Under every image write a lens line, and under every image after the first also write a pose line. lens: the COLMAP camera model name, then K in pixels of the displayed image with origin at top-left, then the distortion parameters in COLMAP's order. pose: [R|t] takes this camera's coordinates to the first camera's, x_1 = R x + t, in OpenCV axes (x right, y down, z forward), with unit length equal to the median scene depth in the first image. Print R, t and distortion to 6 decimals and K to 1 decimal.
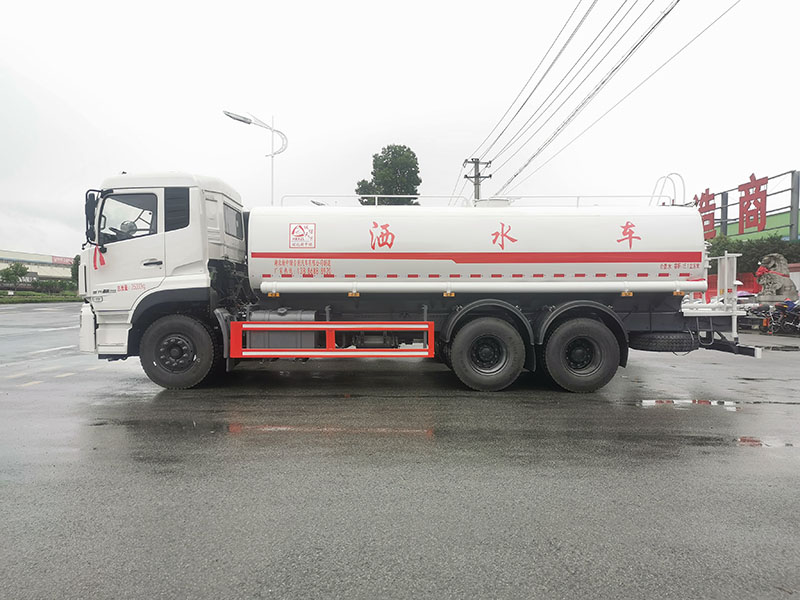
lens RADIAL K [[636.8, 0, 414.4], [0, 636.8, 299.2], [0, 0, 1]] dist [0.046087, -0.000264]
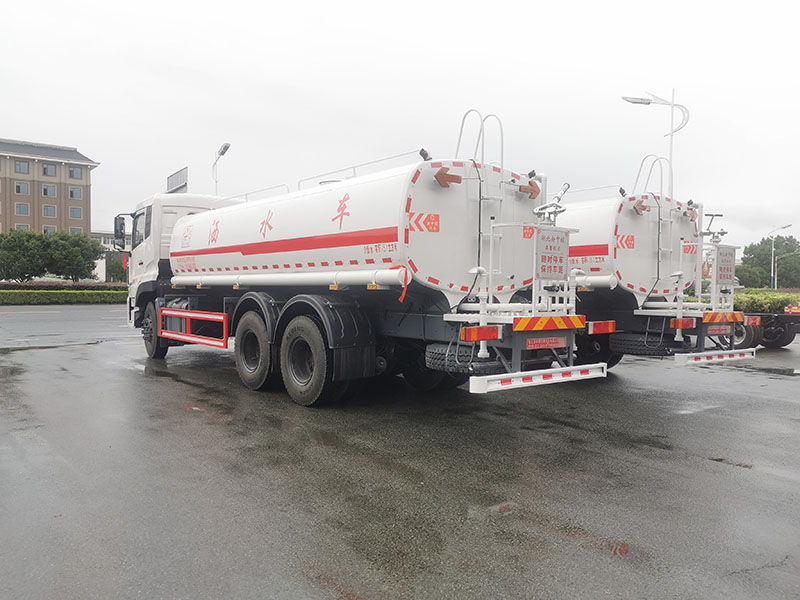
lens RADIAL K [[650.6, 0, 404.0], [0, 650.6, 301.5], [0, 0, 1]] dist [0.013647, -0.000080]
pose [[0.600216, 0.021751, -0.799542, 1.026015], [-0.015825, 0.999757, 0.015318, -0.004777], [0.799682, 0.003459, 0.600414, 0.601434]]
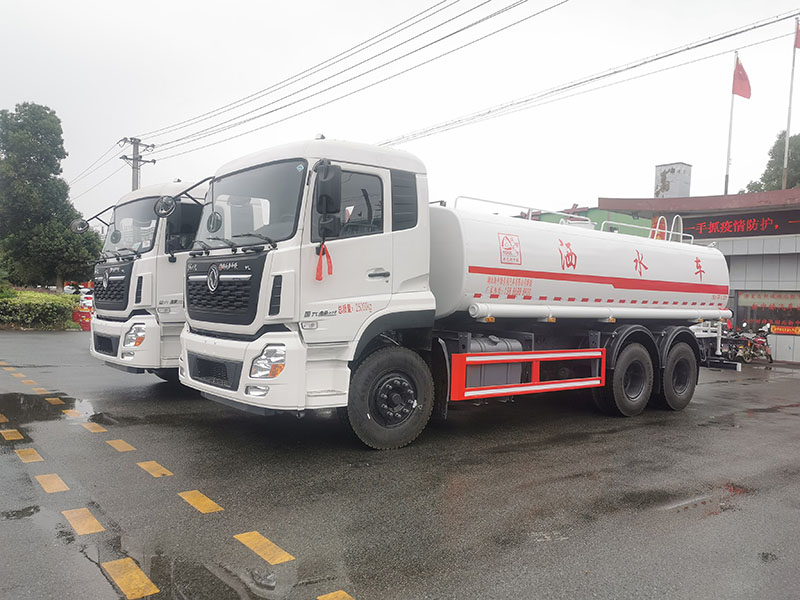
lens RADIAL K [[650.6, 0, 404.0], [0, 650.6, 301.5], [0, 0, 1]] dist [0.013647, -0.000080]
pose [[0.789270, 0.023572, 0.613594, -0.810505], [-0.025658, 0.999656, -0.005399, -0.022516], [-0.613510, -0.011482, 0.789603, 0.410054]]
